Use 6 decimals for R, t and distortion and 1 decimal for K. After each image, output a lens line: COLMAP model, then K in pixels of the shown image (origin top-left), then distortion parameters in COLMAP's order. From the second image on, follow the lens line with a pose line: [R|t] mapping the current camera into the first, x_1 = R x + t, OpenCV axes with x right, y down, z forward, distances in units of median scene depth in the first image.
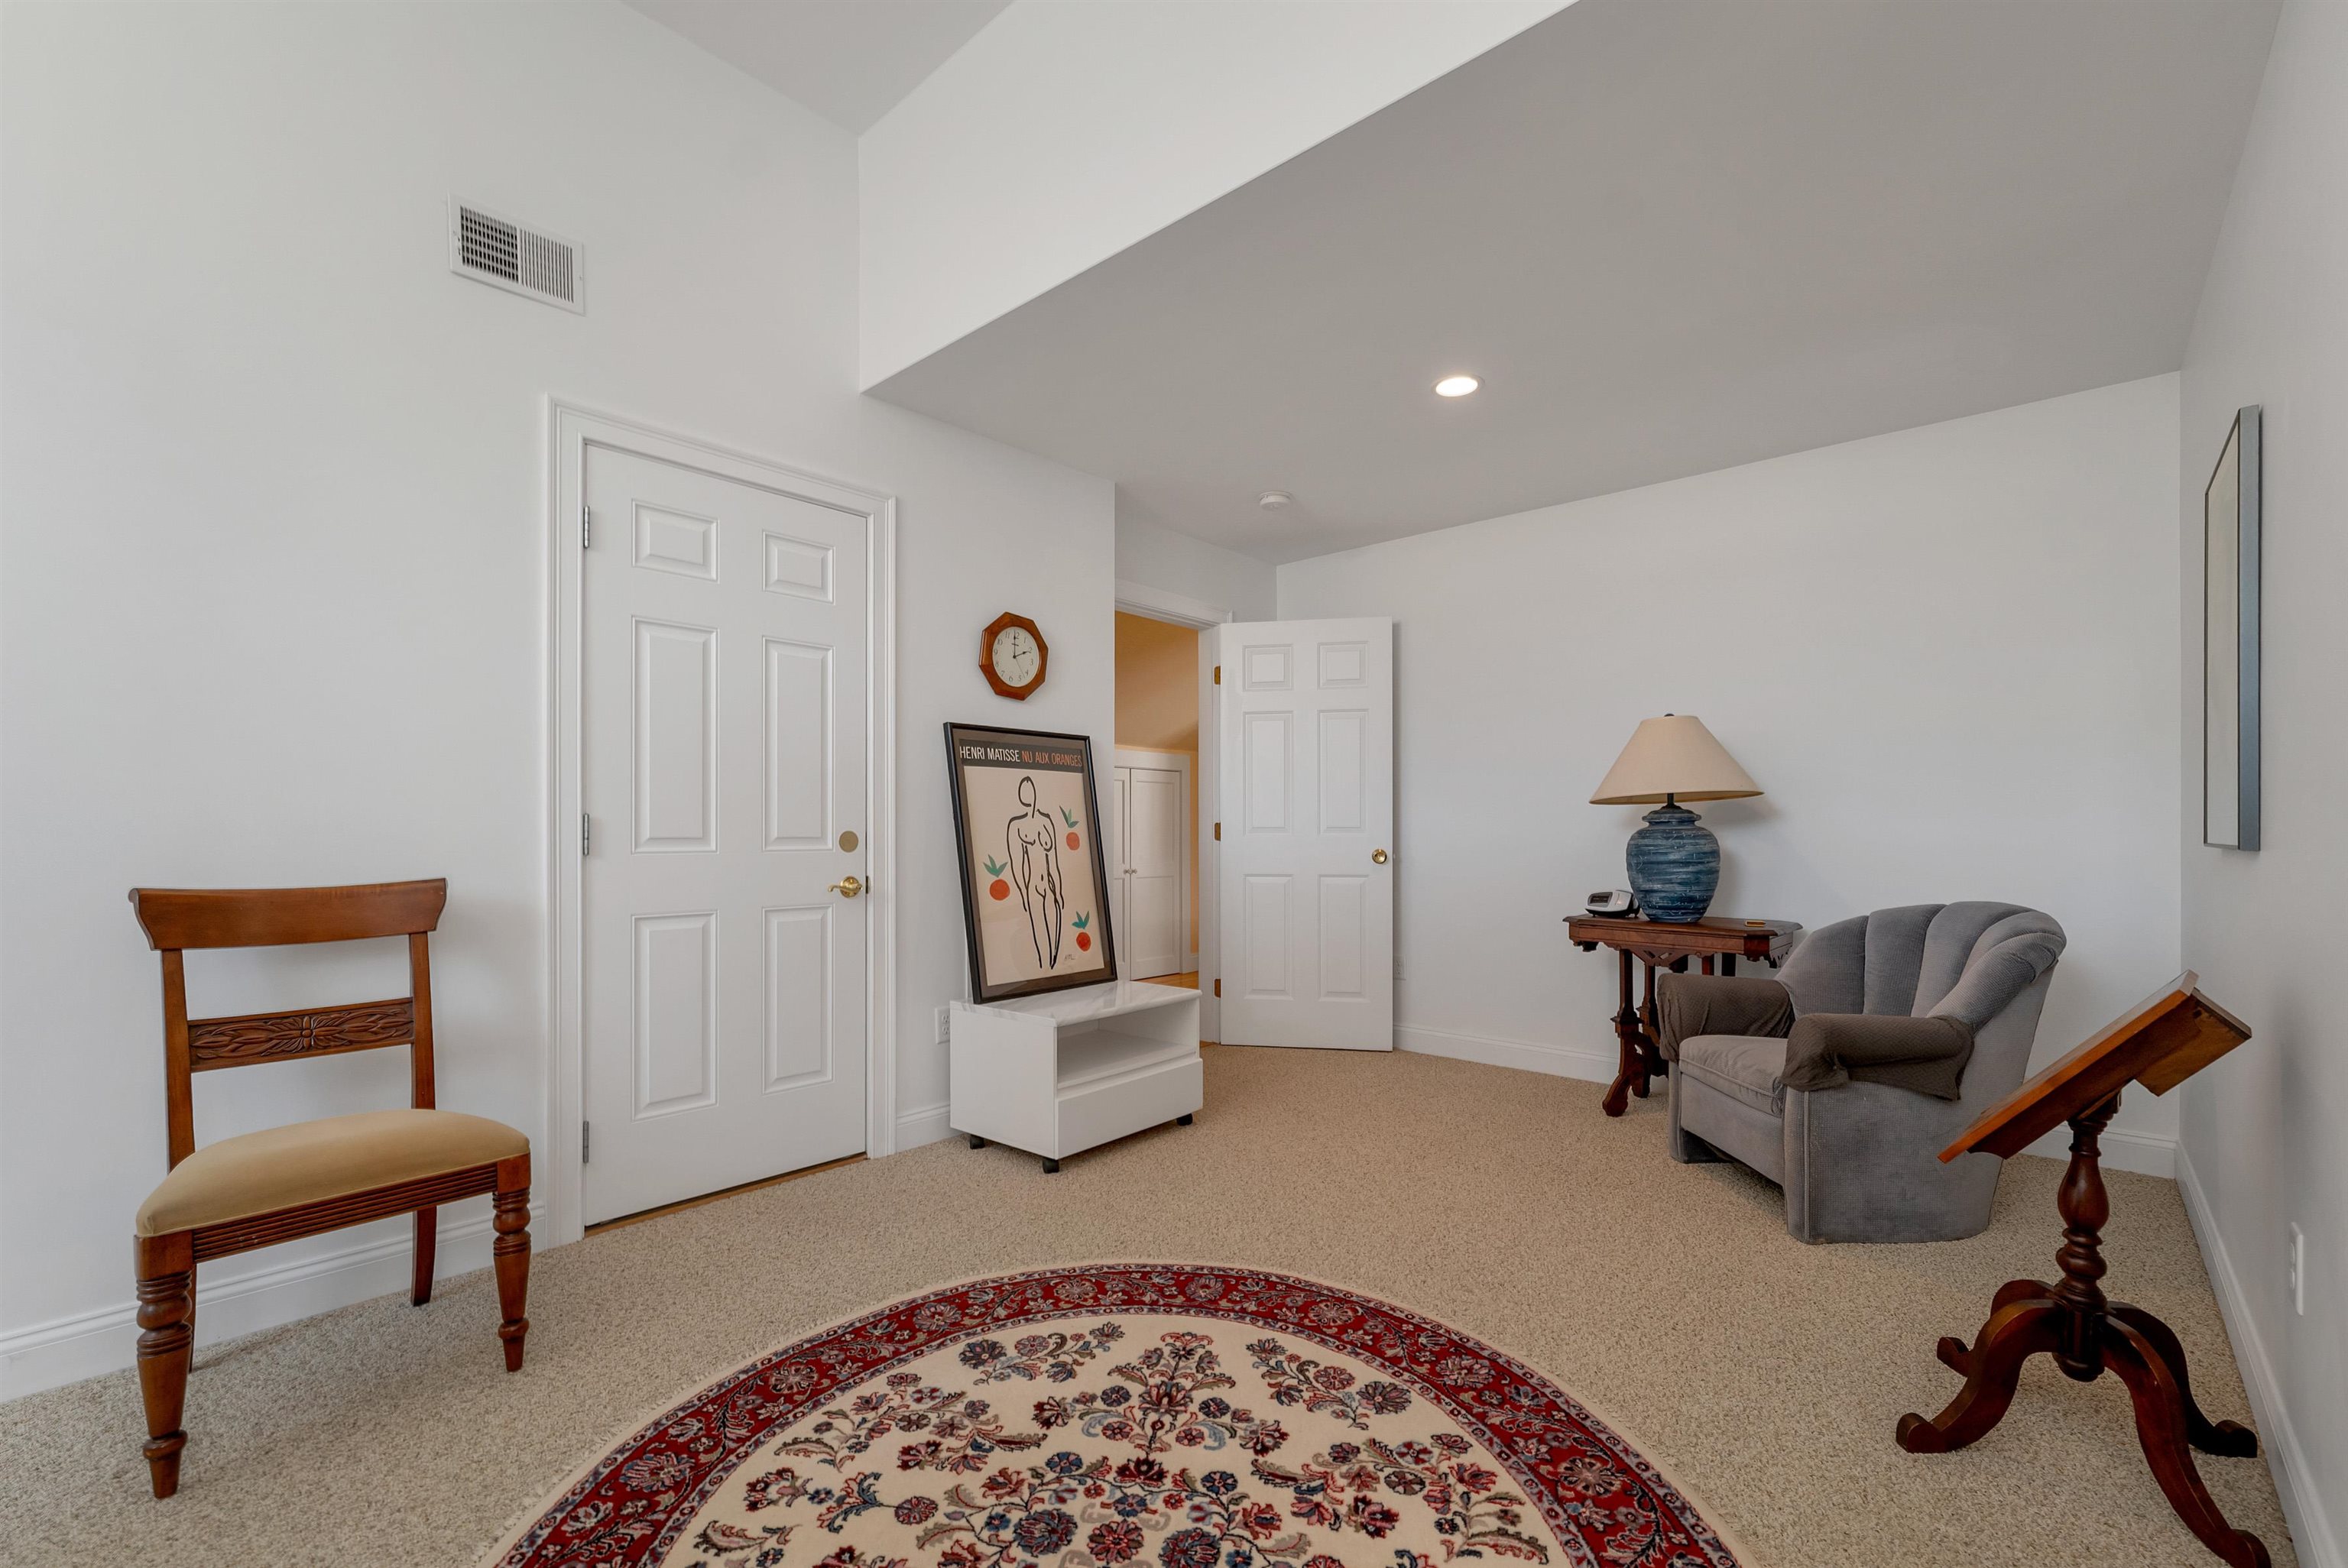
lens RADIAL K [[1001.3, 0, 1158.7], [0, 1001.3, 807.4], [0, 0, 1]] dist [0.001798, -0.000488]
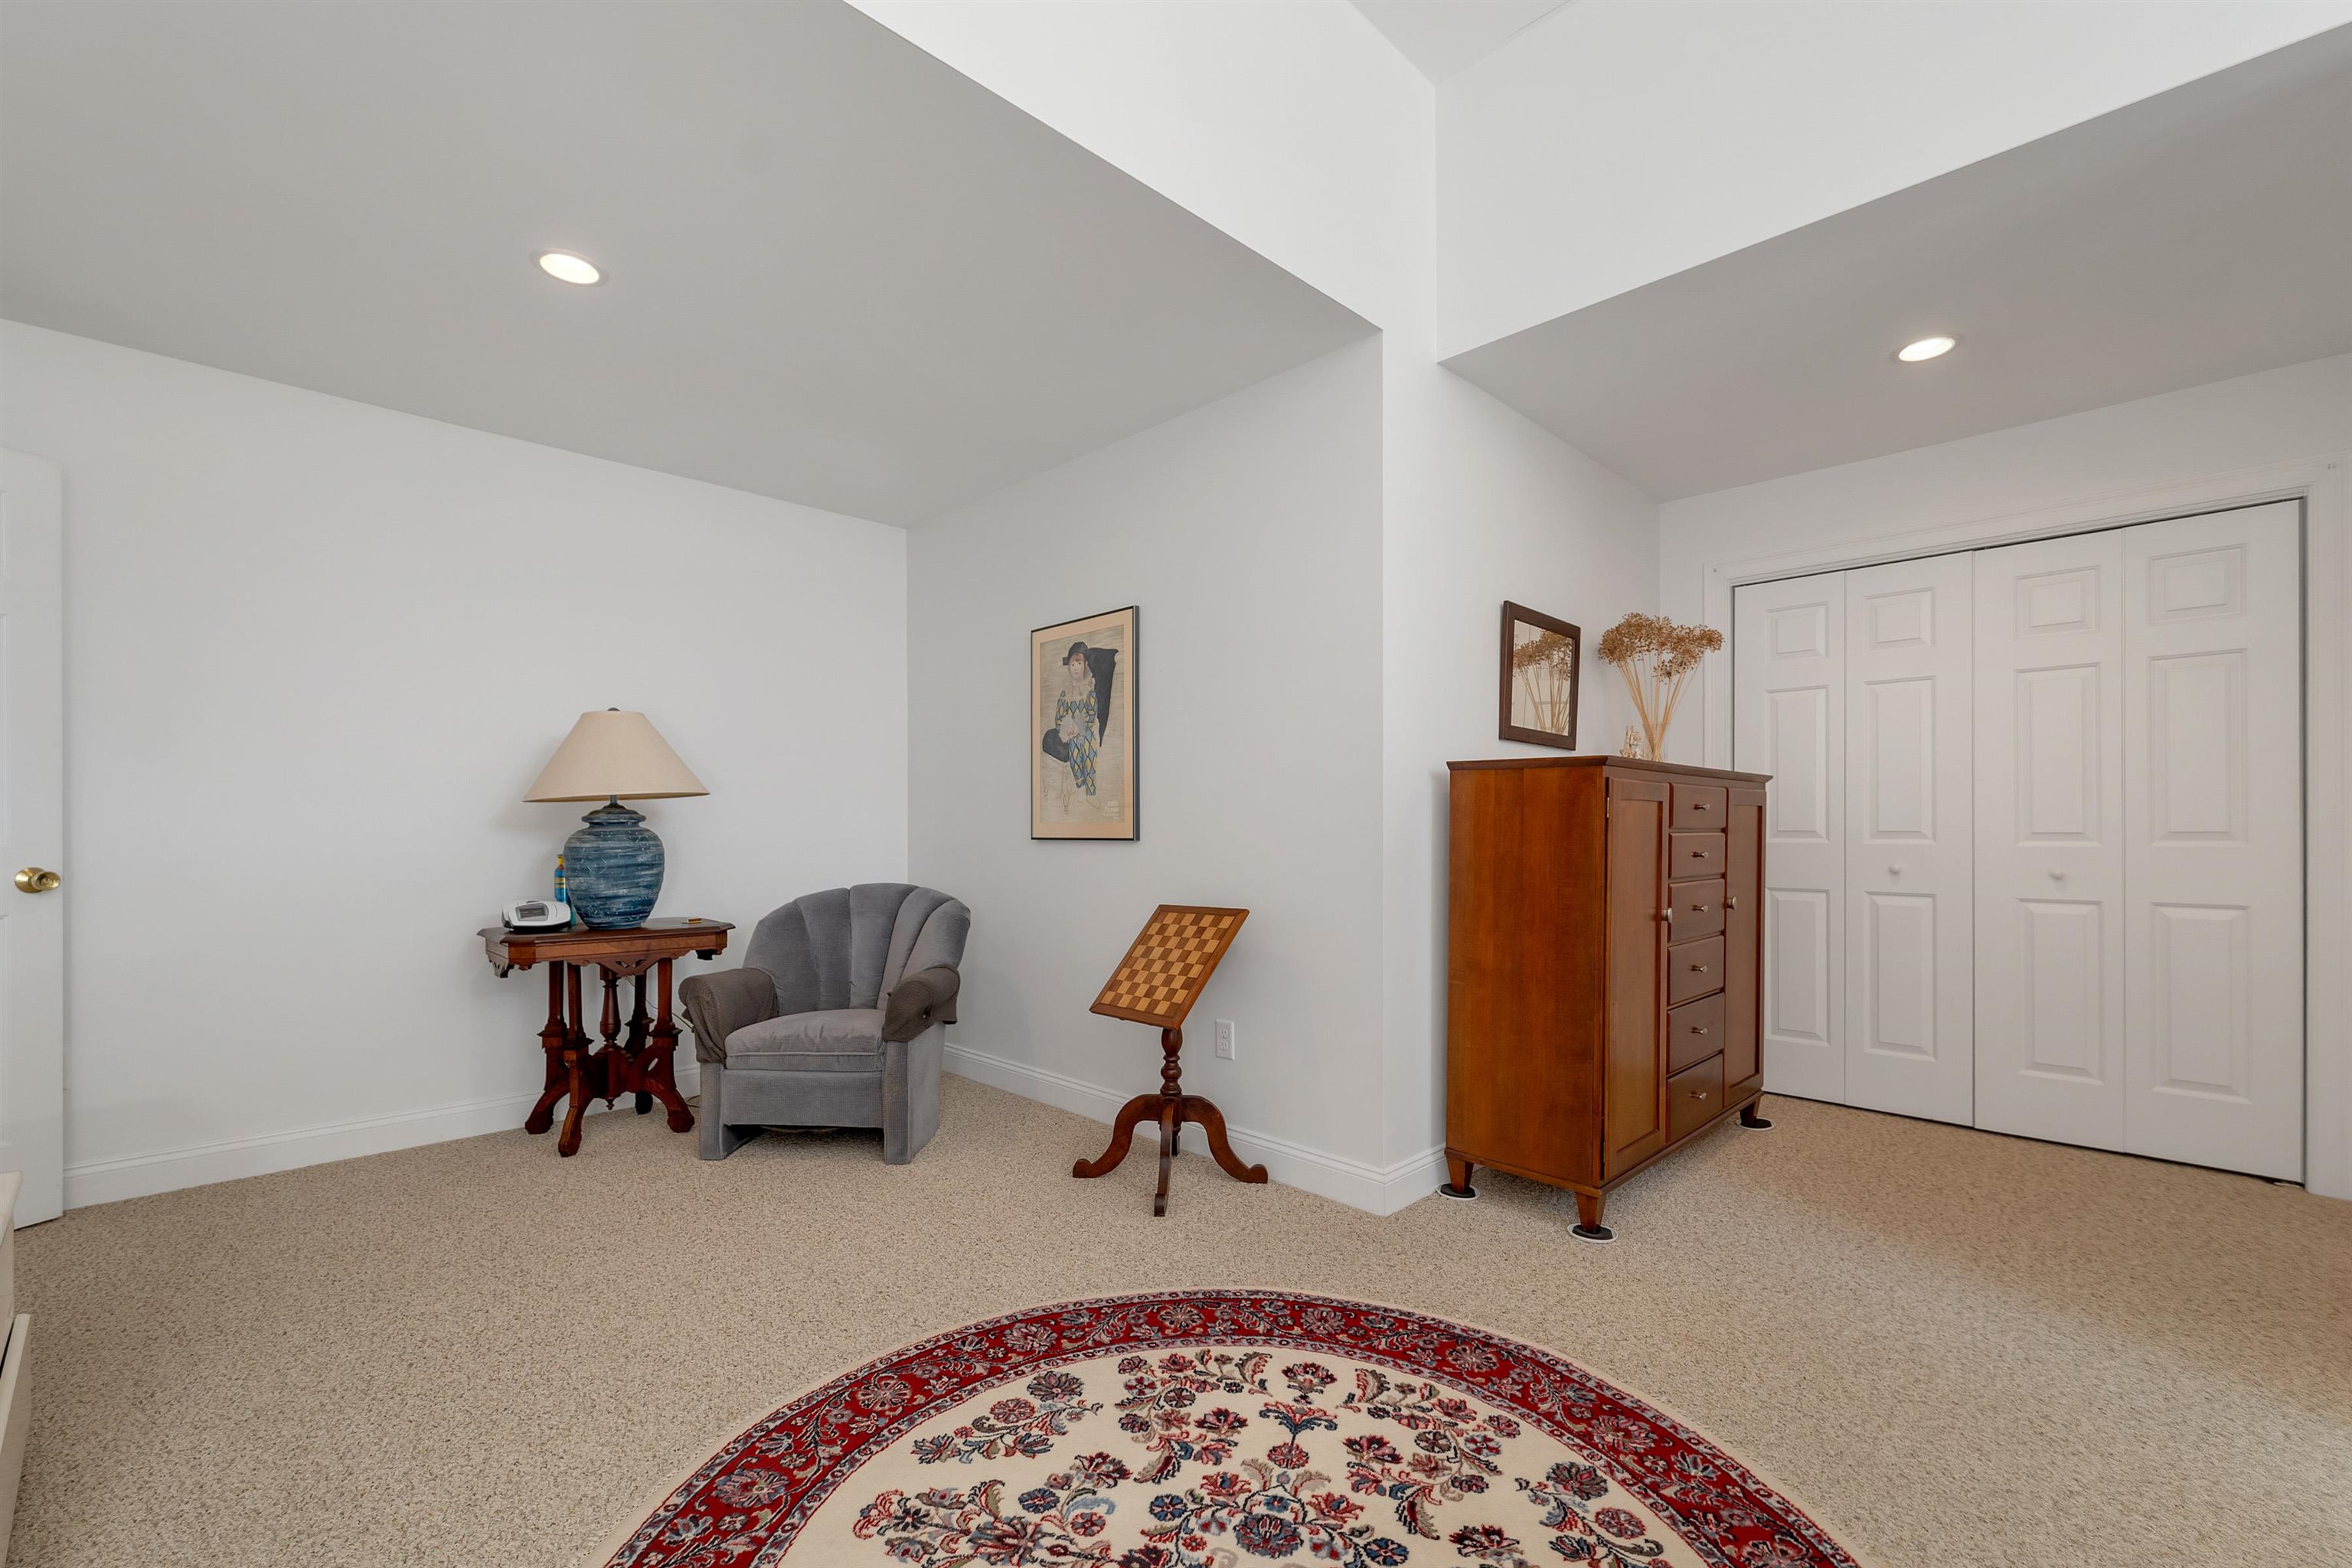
lens RADIAL K [[1003.2, 0, 1178.3], [0, 1003.2, 831.1], [0, 0, 1]] dist [0.001798, -0.000488]
pose [[0.057869, -0.009351, 0.998280, -0.731096], [-0.018062, 0.999783, 0.010412, 0.005573], [-0.998161, -0.018633, 0.057688, 0.763875]]
